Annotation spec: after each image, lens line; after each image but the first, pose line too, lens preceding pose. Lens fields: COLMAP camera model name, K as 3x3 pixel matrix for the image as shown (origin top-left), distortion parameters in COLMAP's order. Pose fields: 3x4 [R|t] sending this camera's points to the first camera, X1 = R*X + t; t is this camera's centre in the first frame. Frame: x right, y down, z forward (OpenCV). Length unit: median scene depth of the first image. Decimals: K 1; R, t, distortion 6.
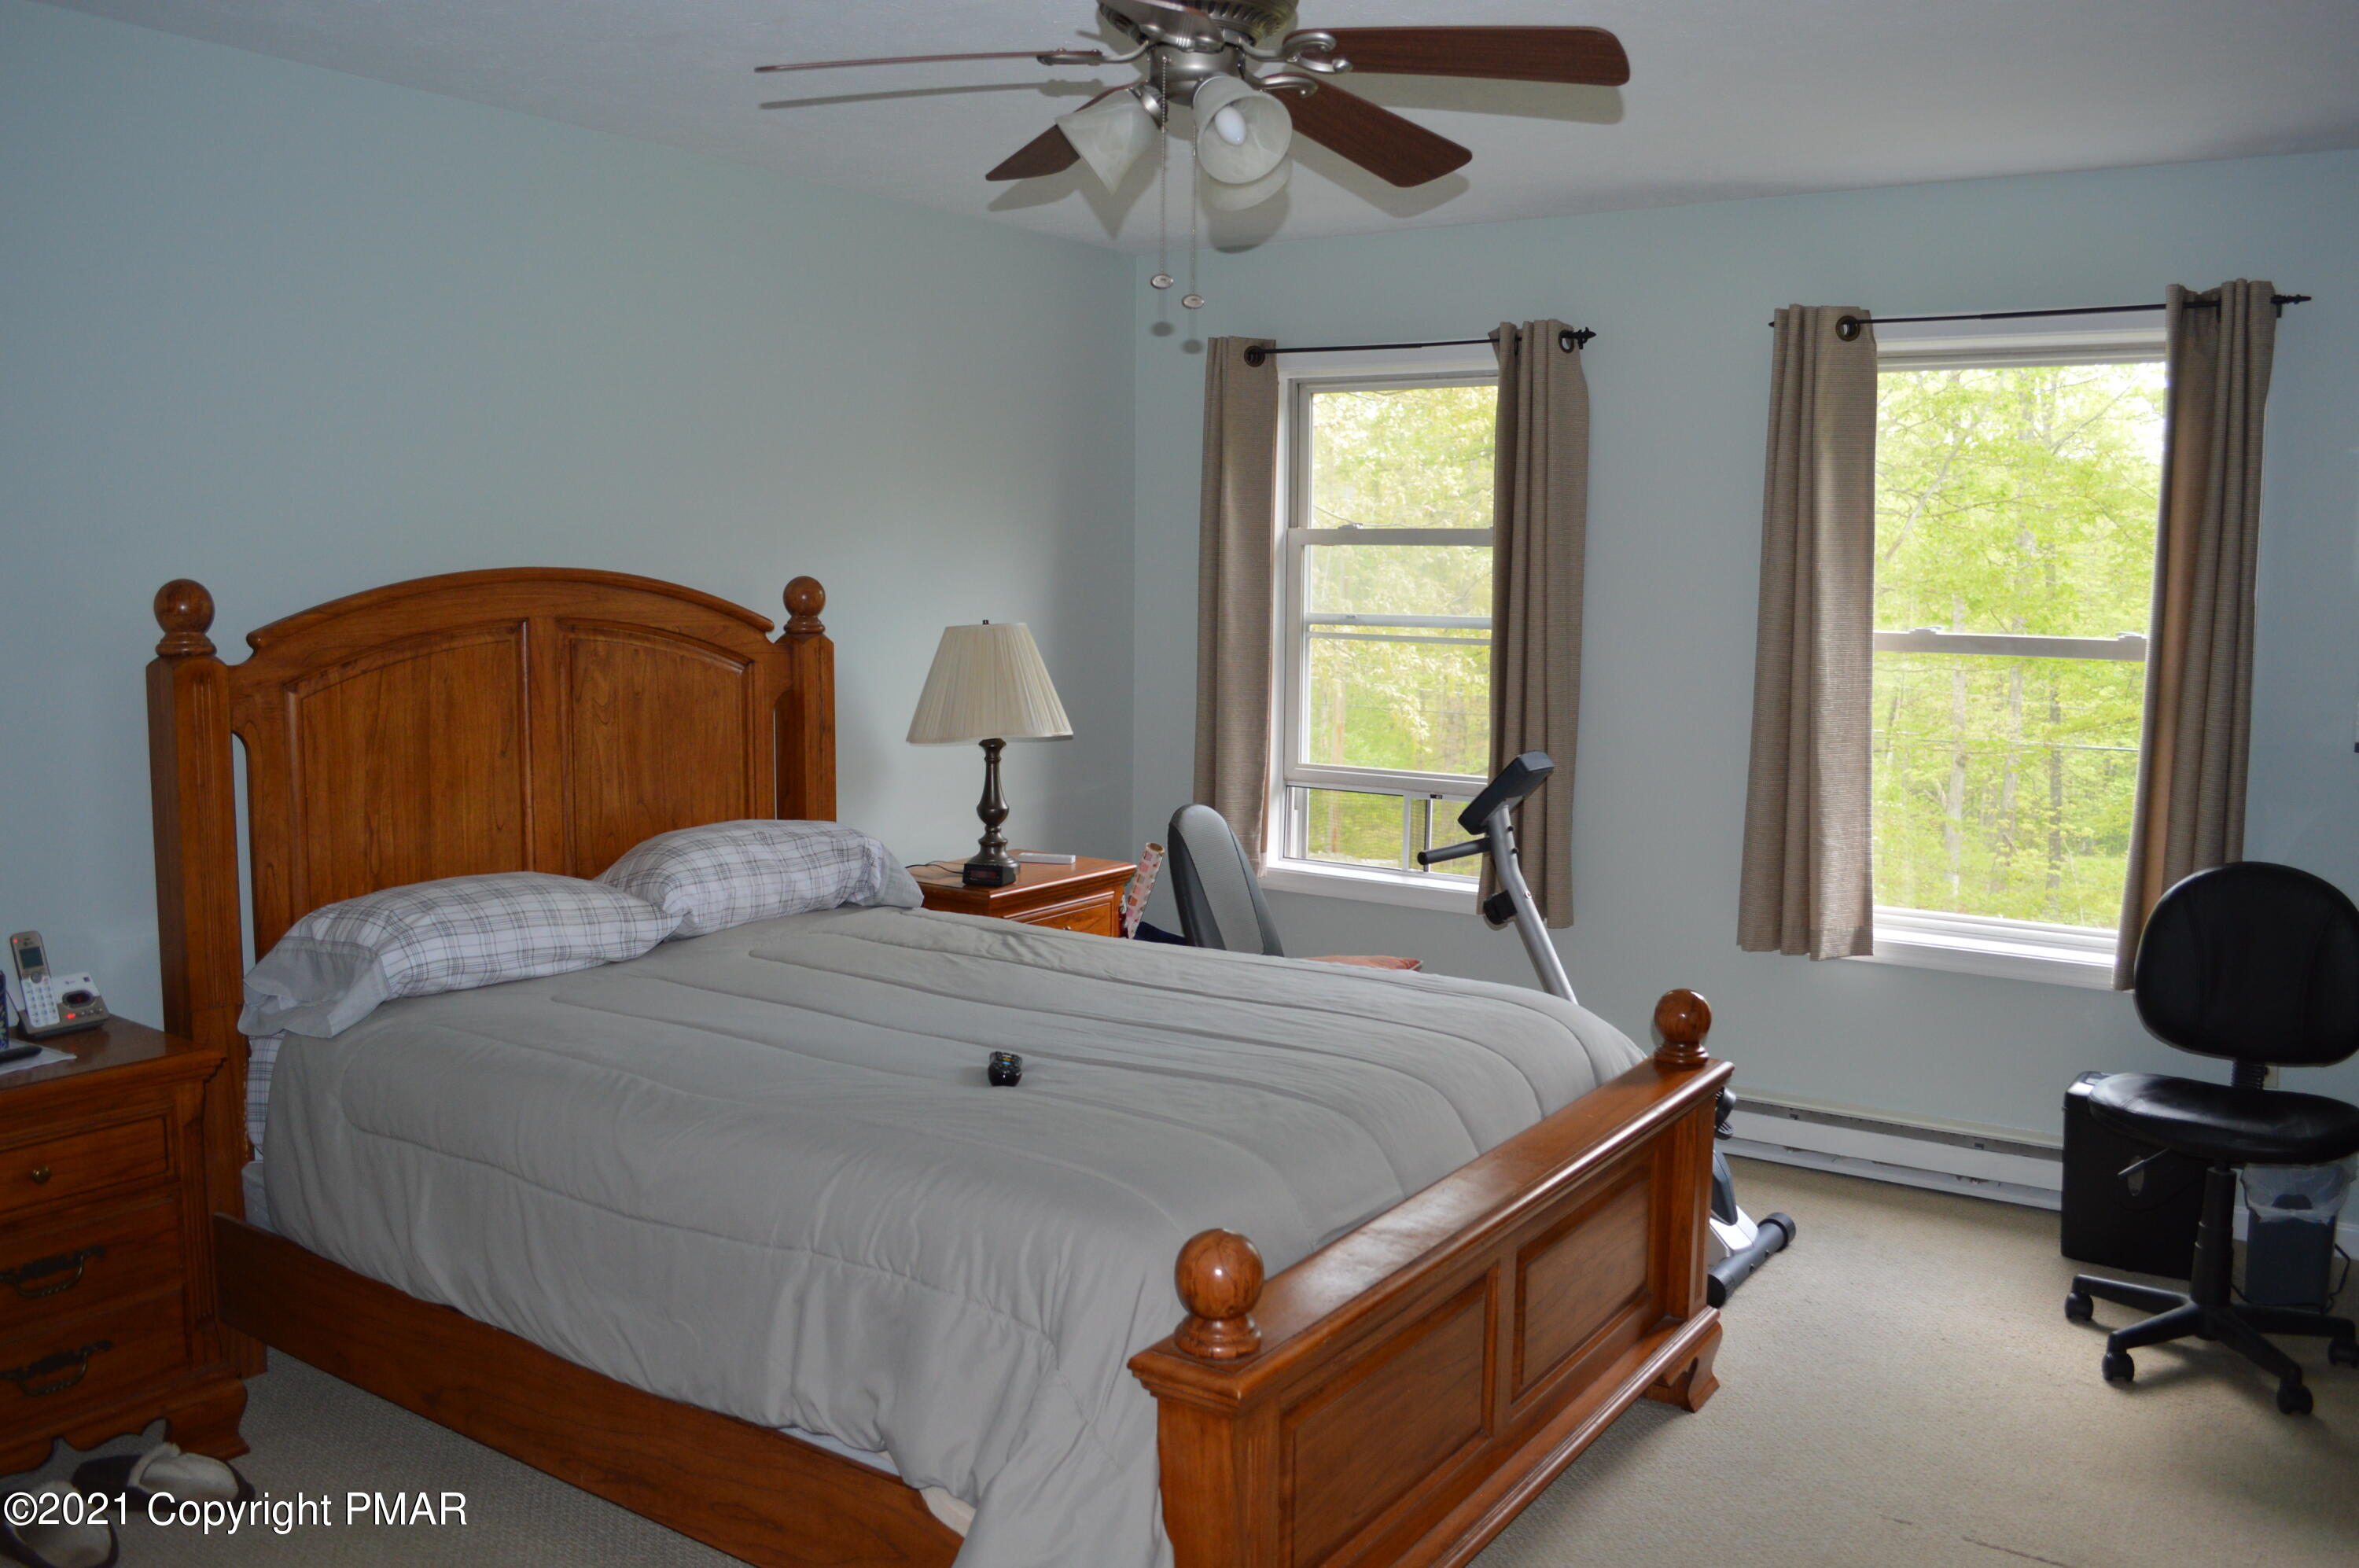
lens RADIAL K [[1888.2, 0, 1179.7], [0, 1888.2, 785.4], [0, 0, 1]] dist [-0.084955, 0.012124]
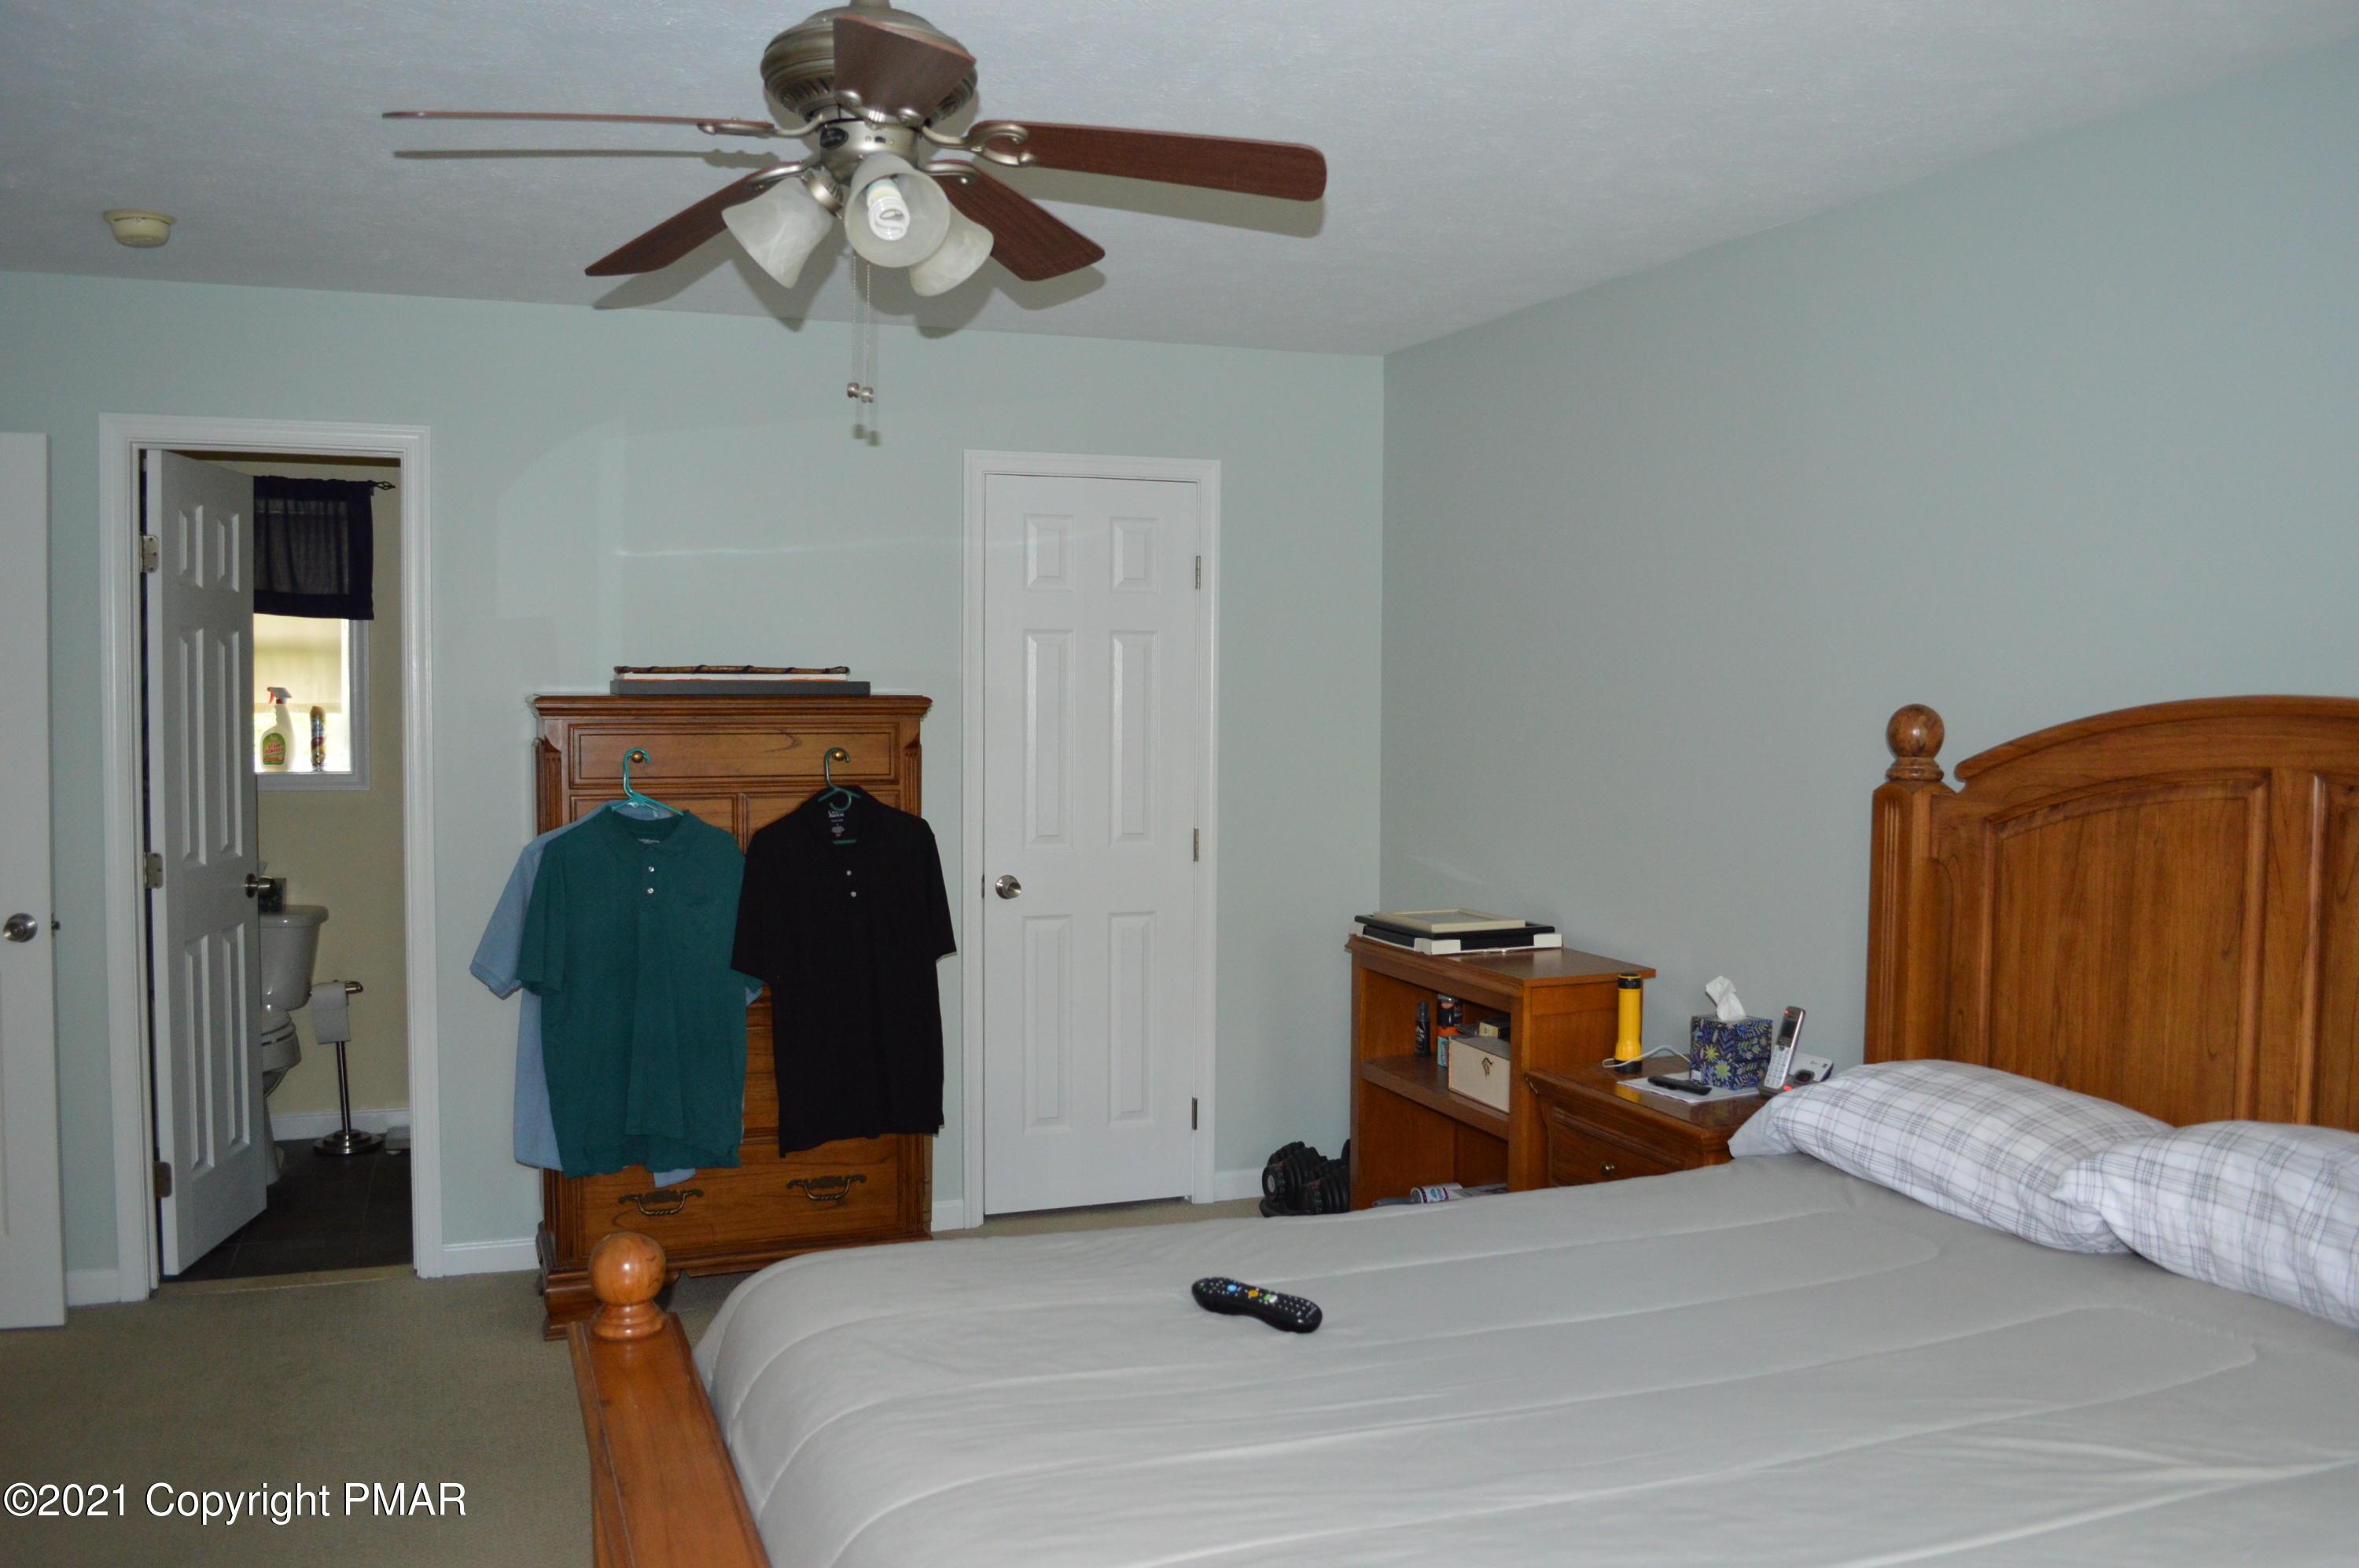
lens RADIAL K [[1888.2, 0, 1178.5], [0, 1888.2, 780.5], [0, 0, 1]] dist [-0.084955, 0.012124]
pose [[-0.578676, 0.027471, -0.815095, 0.467741], [-0.099395, 0.989607, 0.103918, -0.123028], [0.809478, 0.141151, -0.569931, 1.129084]]
